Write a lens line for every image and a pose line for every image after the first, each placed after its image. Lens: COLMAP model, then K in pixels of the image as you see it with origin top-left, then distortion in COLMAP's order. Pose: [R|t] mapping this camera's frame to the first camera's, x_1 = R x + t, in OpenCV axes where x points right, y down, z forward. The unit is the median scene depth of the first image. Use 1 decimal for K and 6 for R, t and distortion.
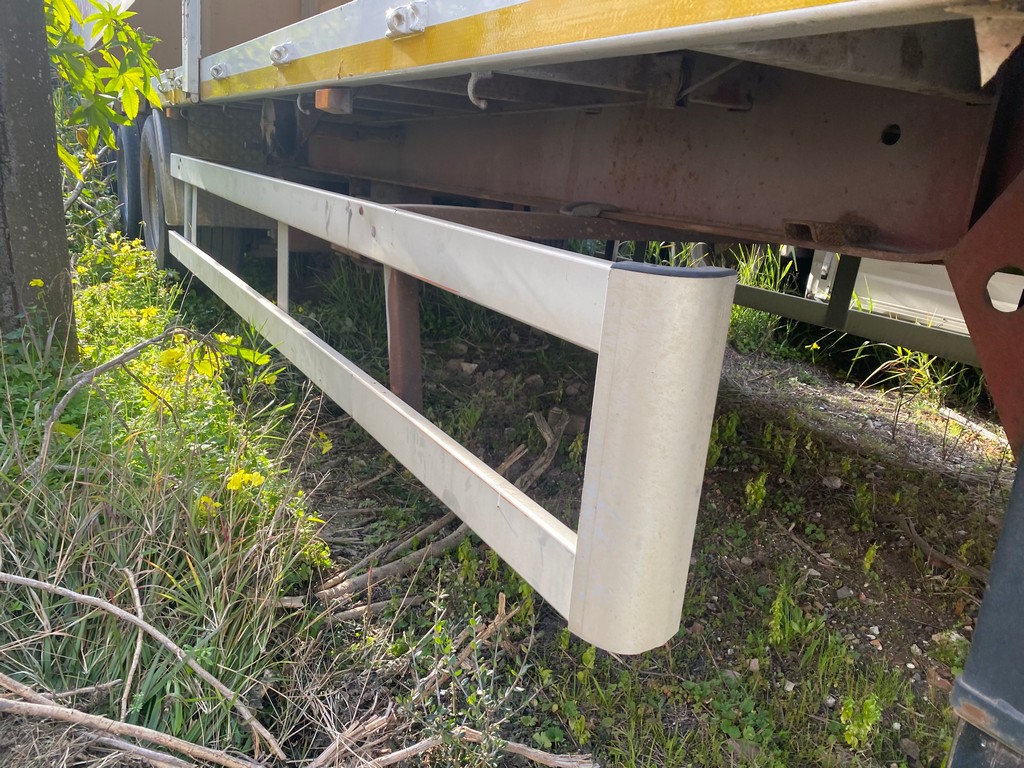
lens RADIAL K [[778.2, 0, 519.8], [0, 778.2, 384.6], [0, 0, 1]] dist [0.029543, -0.032920]
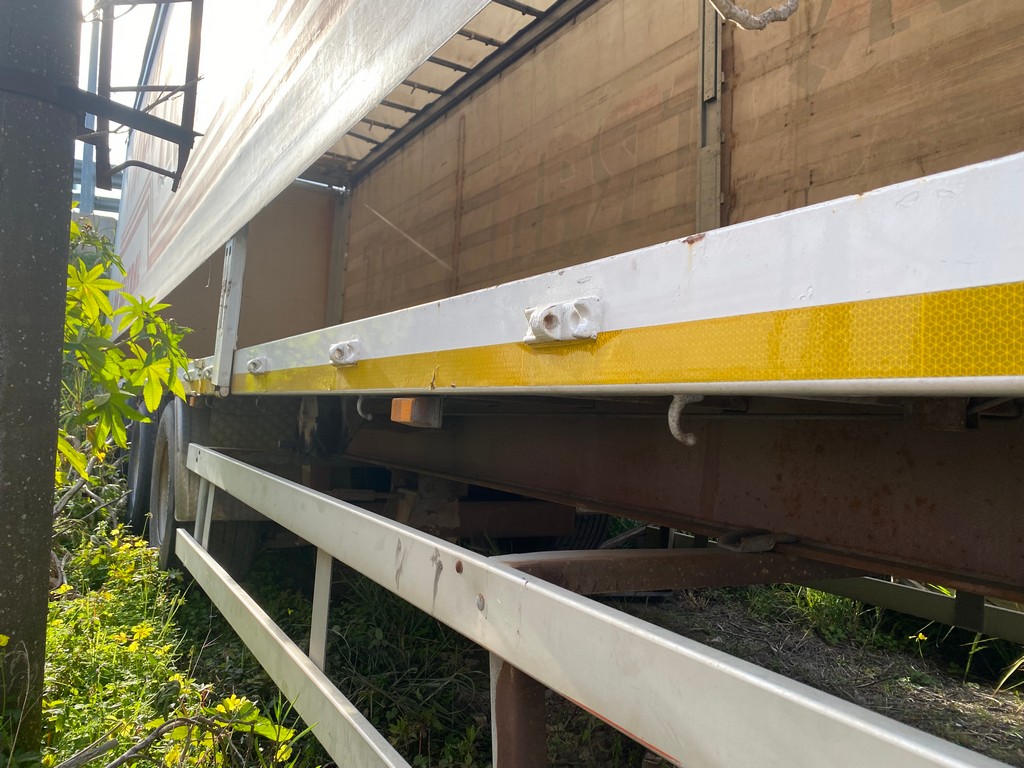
lens RADIAL K [[778.2, 0, 517.9], [0, 778.2, 374.0], [0, 0, 1]] dist [0.029543, -0.032920]
pose [[0.999589, -0.028508, -0.002899, -0.081290], [0.026018, 0.945360, -0.324990, -0.089536], [0.012005, 0.324781, 0.945713, 0.163191]]
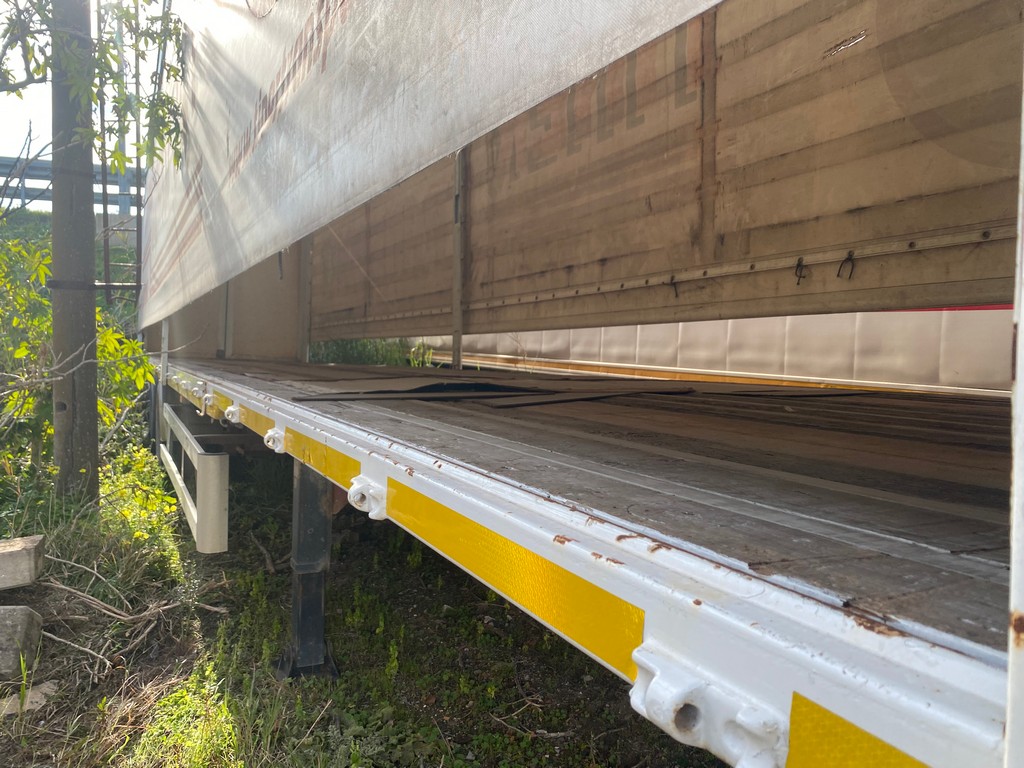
lens RADIAL K [[778.2, 0, 512.9], [0, 778.2, 391.4], [0, 0, 1]] dist [0.029543, -0.032920]
pose [[0.996185, -0.047136, -0.073436, 0.686598], [0.028776, 0.971931, -0.233499, 0.178682], [0.082381, 0.230495, 0.969580, -0.981744]]
